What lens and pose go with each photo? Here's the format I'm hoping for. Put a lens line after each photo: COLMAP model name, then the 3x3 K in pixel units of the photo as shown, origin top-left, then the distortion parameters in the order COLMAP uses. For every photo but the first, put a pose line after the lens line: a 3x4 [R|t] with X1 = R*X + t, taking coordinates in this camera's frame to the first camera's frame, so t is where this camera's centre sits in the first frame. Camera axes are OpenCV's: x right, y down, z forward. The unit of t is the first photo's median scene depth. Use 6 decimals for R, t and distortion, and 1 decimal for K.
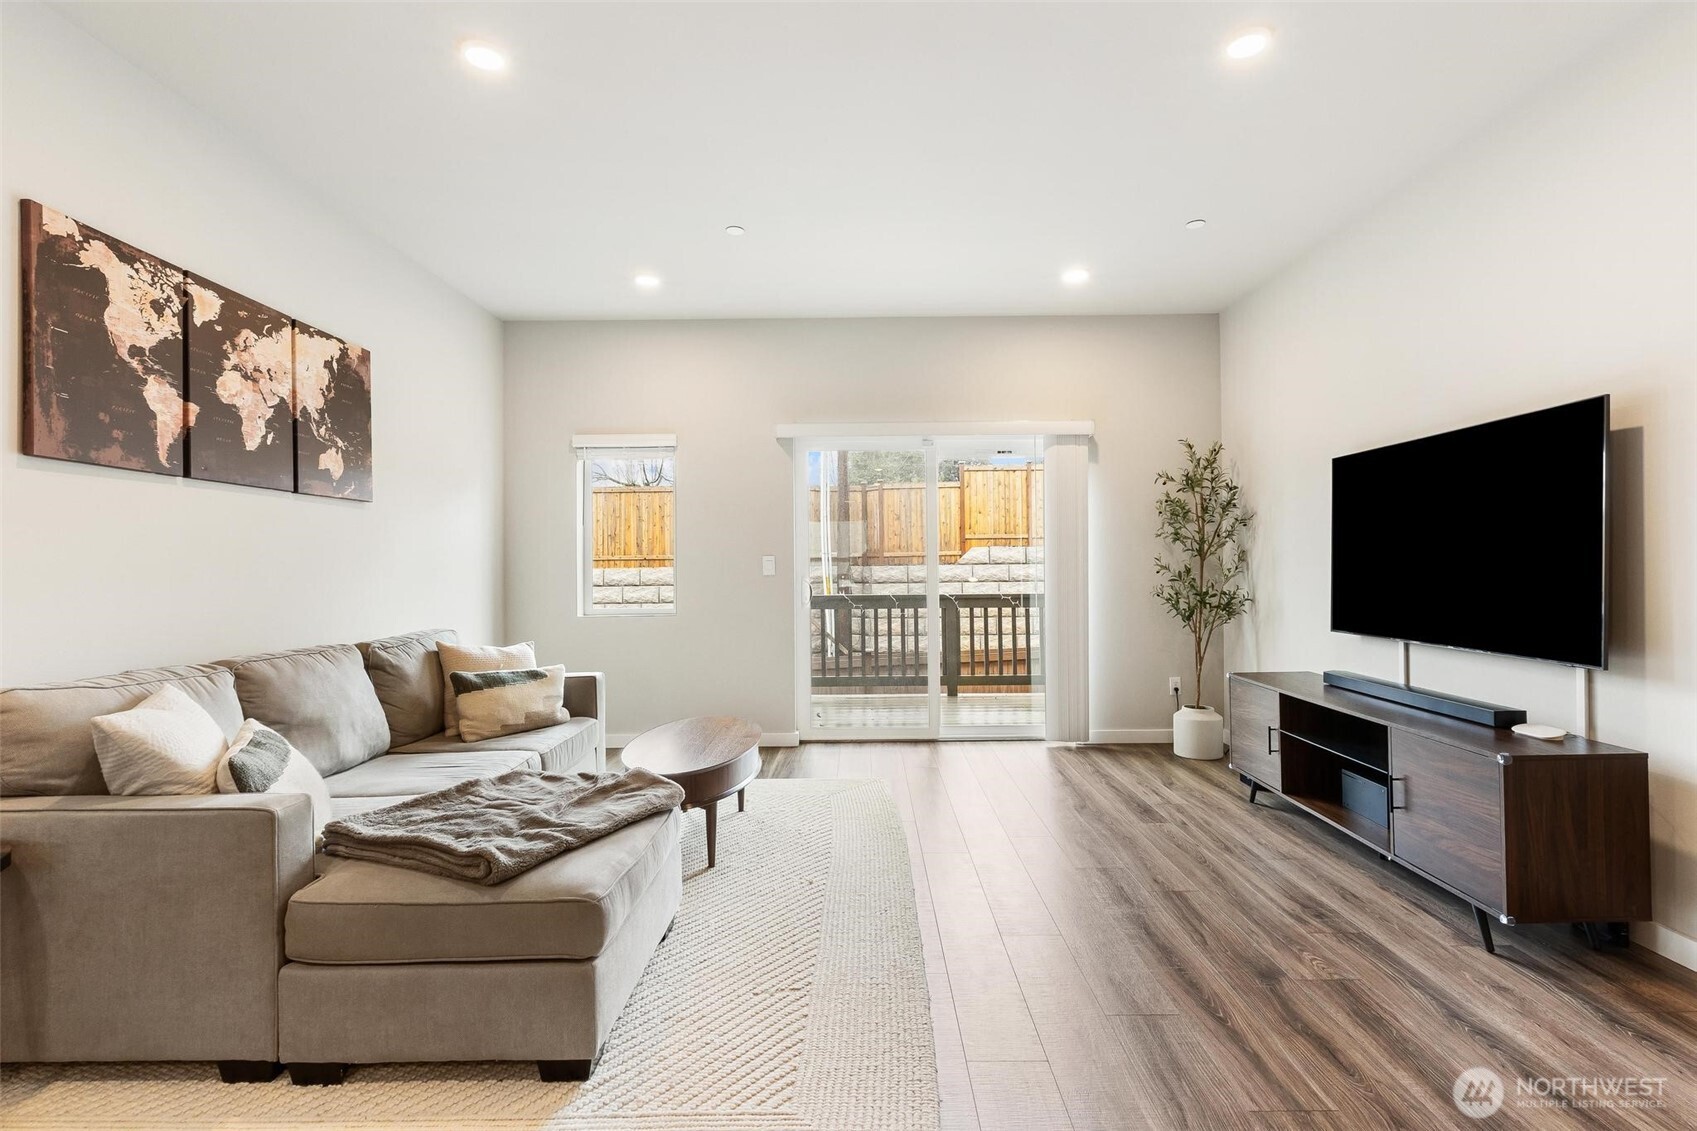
lens RADIAL K [[826.2, 0, 852.0], [0, 826.2, 567.9], [0, 0, 1]] dist [0.006577, -0.000194]
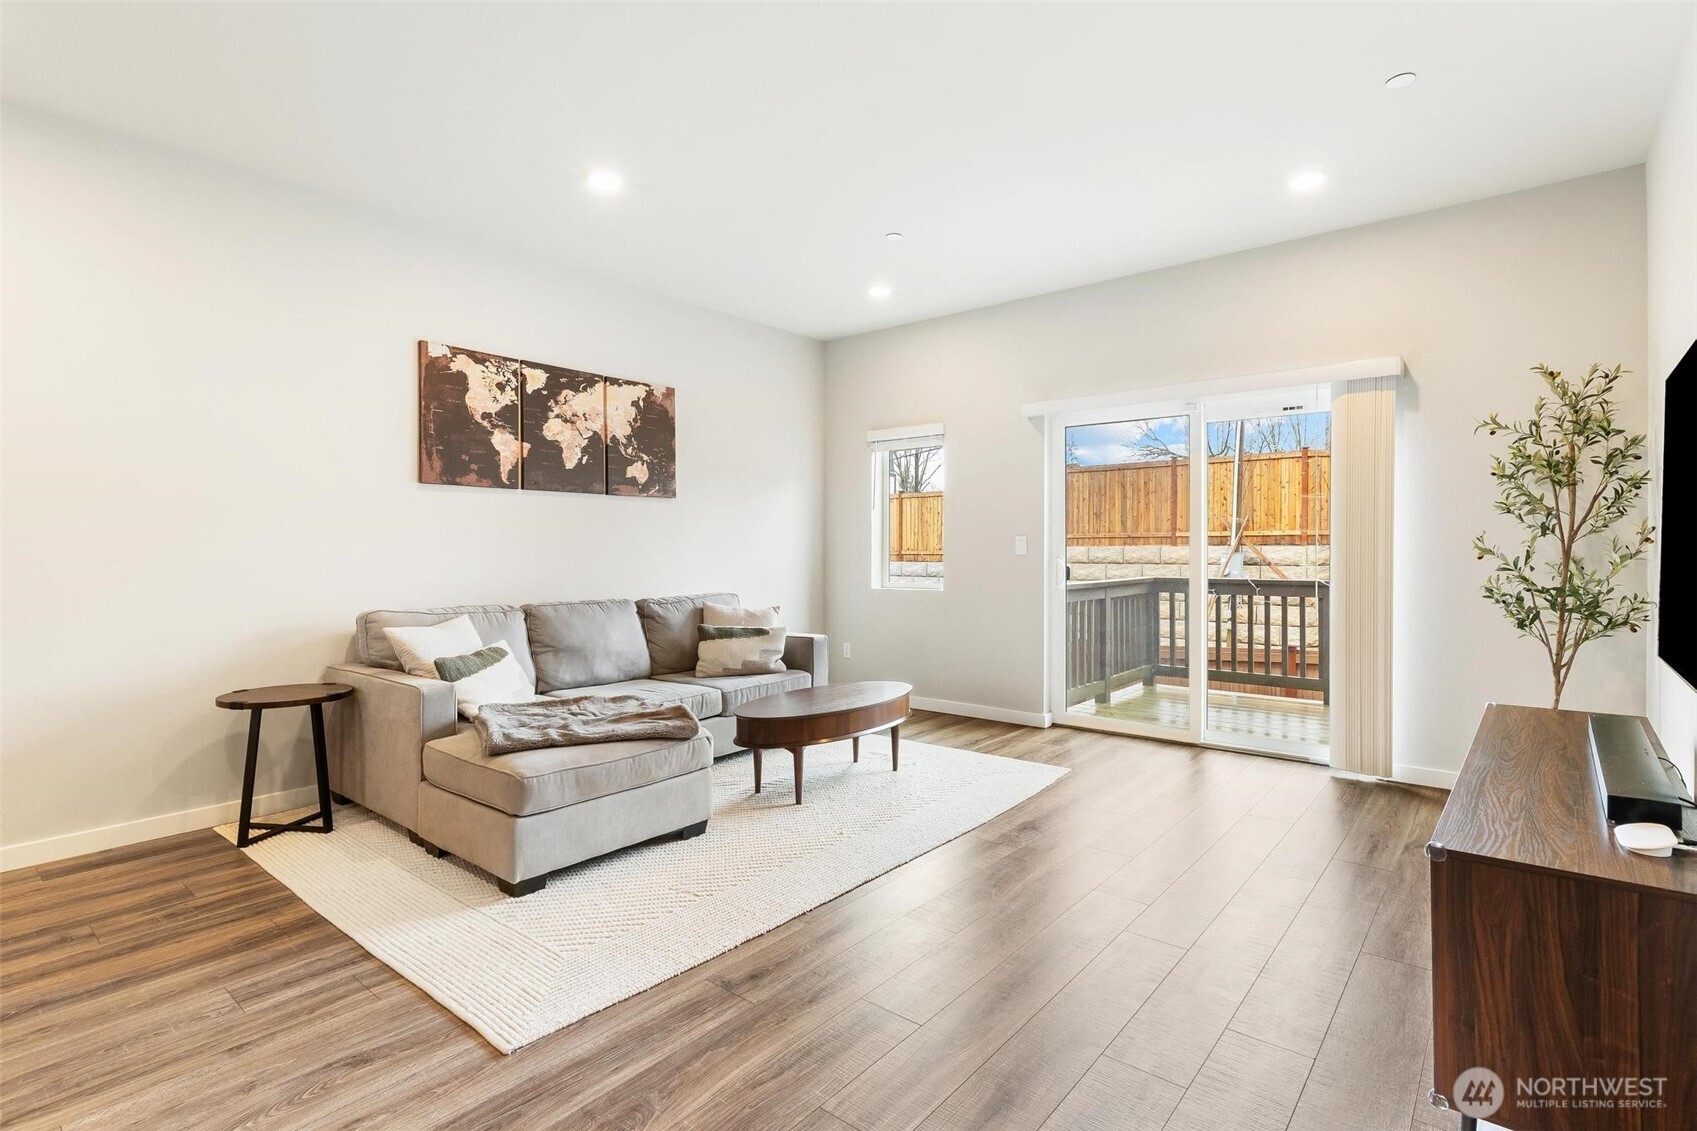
lens RADIAL K [[826.2, 0, 853.4], [0, 826.2, 556.9], [0, 0, 1]] dist [0.006577, -0.000194]
pose [[0.769598, 0.014334, -0.638368, 0.602688], [-0.004966, 0.999852, 0.016464, -0.006481], [0.638509, -0.009501, 0.769555, 0.148232]]
